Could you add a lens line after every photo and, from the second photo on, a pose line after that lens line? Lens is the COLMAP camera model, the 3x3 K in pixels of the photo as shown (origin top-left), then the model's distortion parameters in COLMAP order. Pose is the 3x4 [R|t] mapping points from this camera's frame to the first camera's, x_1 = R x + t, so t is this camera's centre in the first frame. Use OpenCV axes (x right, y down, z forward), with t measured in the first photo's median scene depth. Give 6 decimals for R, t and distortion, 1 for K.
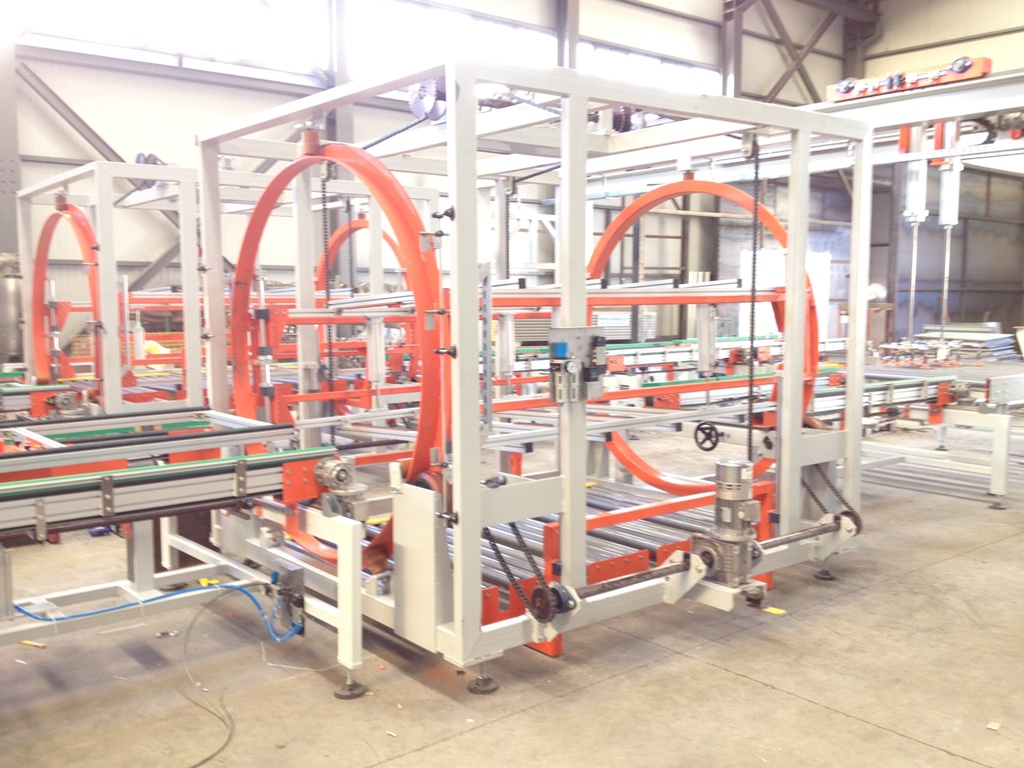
lens RADIAL K [[942.2, 0, 510.0], [0, 942.2, 411.6], [0, 0, 1]] dist [0.136770, -0.295956]
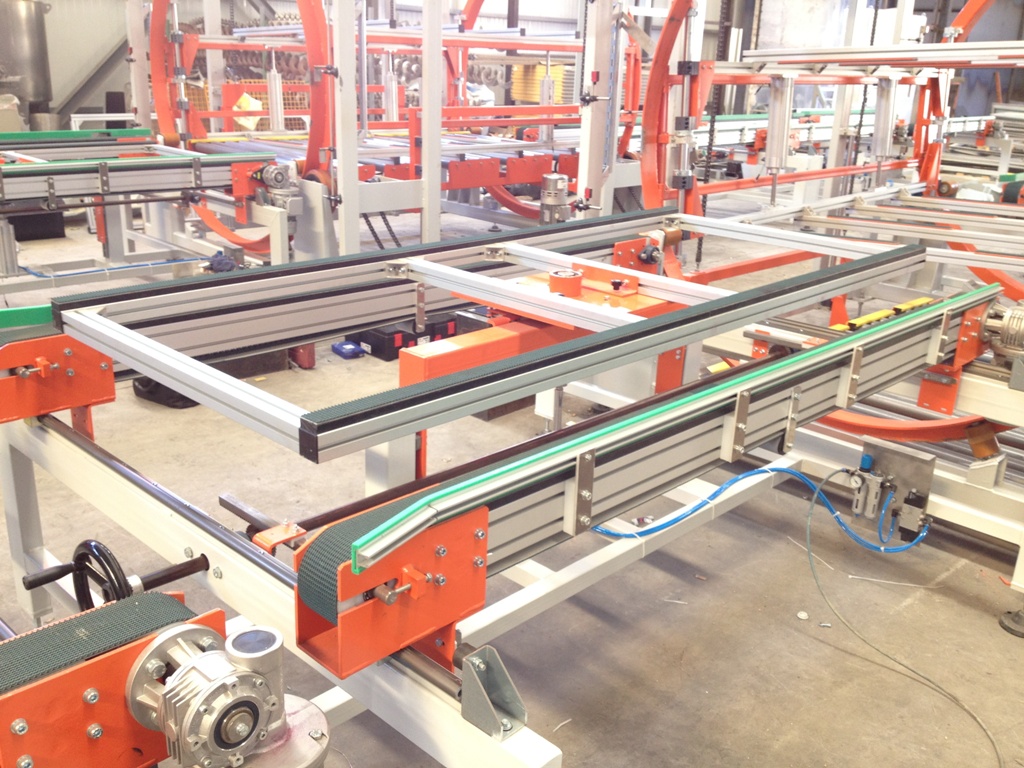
lens RADIAL K [[942.2, 0, 510.0], [0, 942.2, 411.6], [0, 0, 1]] dist [0.136770, -0.295956]
pose [[0.994628, 0.006239, 0.103325, -0.560961], [-0.030779, 0.970860, 0.237661, -0.024018], [-0.098832, -0.239564, 0.965837, 0.329367]]
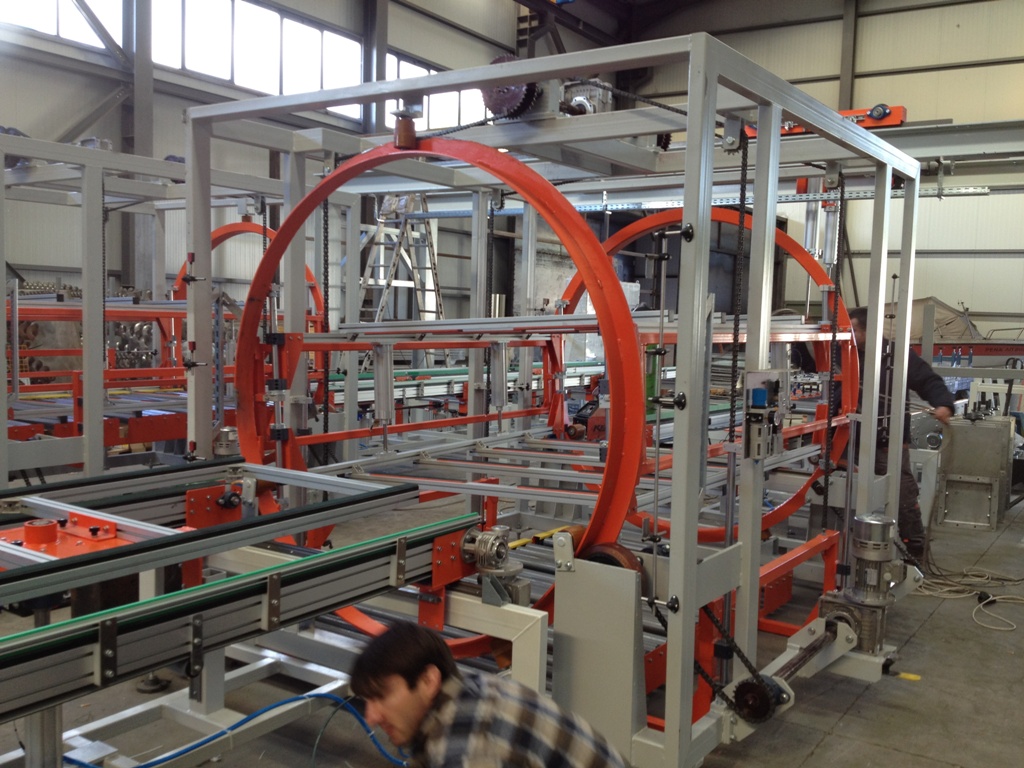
lens RADIAL K [[942.2, 0, 510.0], [0, 942.2, 411.6], [0, 0, 1]] dist [0.136770, -0.295956]
pose [[0.959564, 0.006972, 0.281405, -0.358686], [-0.002470, 0.999863, -0.016350, -0.033670], [-0.281480, 0.014994, 0.959450, 0.207763]]
